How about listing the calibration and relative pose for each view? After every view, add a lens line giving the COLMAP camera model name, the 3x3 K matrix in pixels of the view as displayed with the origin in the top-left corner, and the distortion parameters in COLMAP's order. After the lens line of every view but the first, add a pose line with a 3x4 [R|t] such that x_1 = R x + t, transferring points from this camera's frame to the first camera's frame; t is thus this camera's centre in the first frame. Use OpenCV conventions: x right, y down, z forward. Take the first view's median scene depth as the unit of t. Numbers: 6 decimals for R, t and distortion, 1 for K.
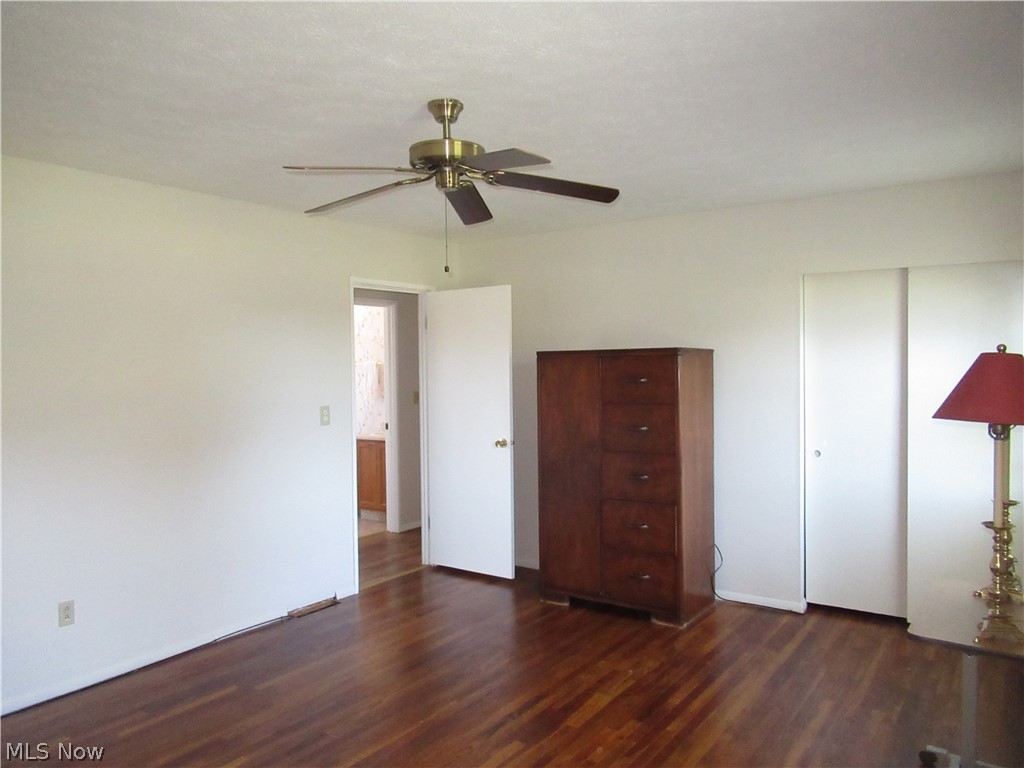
lens RADIAL K [[756.1, 0, 512.0], [0, 756.1, 384.0], [0, 0, 1]] dist [0.005831, 0.003362]
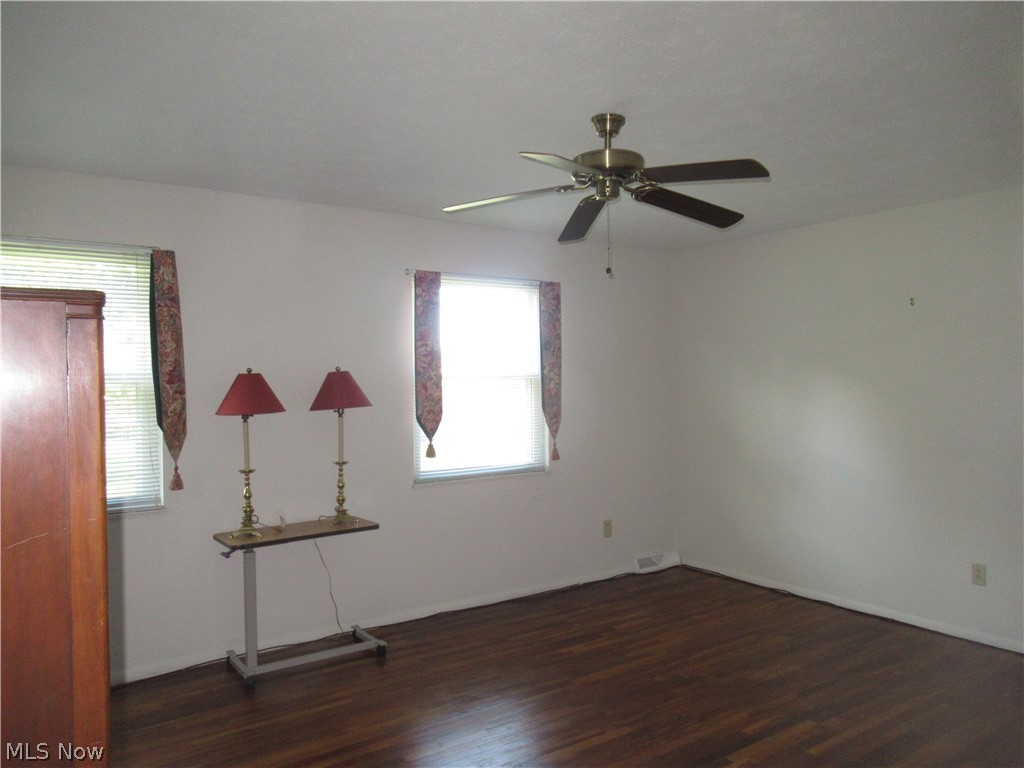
lens RADIAL K [[747.0, 0, 512.0], [0, 747.0, 384.0], [0, 0, 1]] dist [0.052963, 0.000728]
pose [[-0.926966, 0.013019, 0.374920, -0.316741], [0.025422, 0.999280, 0.028153, -0.034453], [-0.374283, 0.035628, -0.926630, 1.776080]]
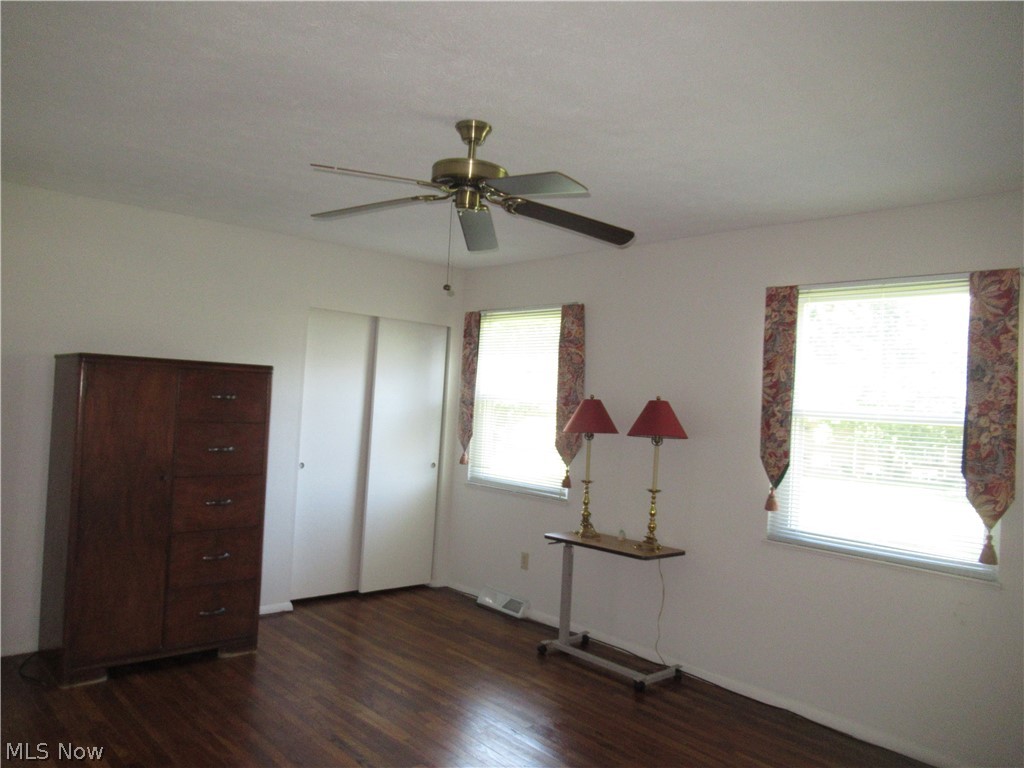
lens RADIAL K [[756.1, 0, 512.0], [0, 756.1, 384.0], [0, 0, 1]] dist [0.005831, 0.003362]
pose [[0.246302, 0.045849, 0.968108, -0.906466], [-0.034981, 0.998650, -0.038396, 0.003531], [-0.968562, -0.024408, 0.247573, 0.609632]]
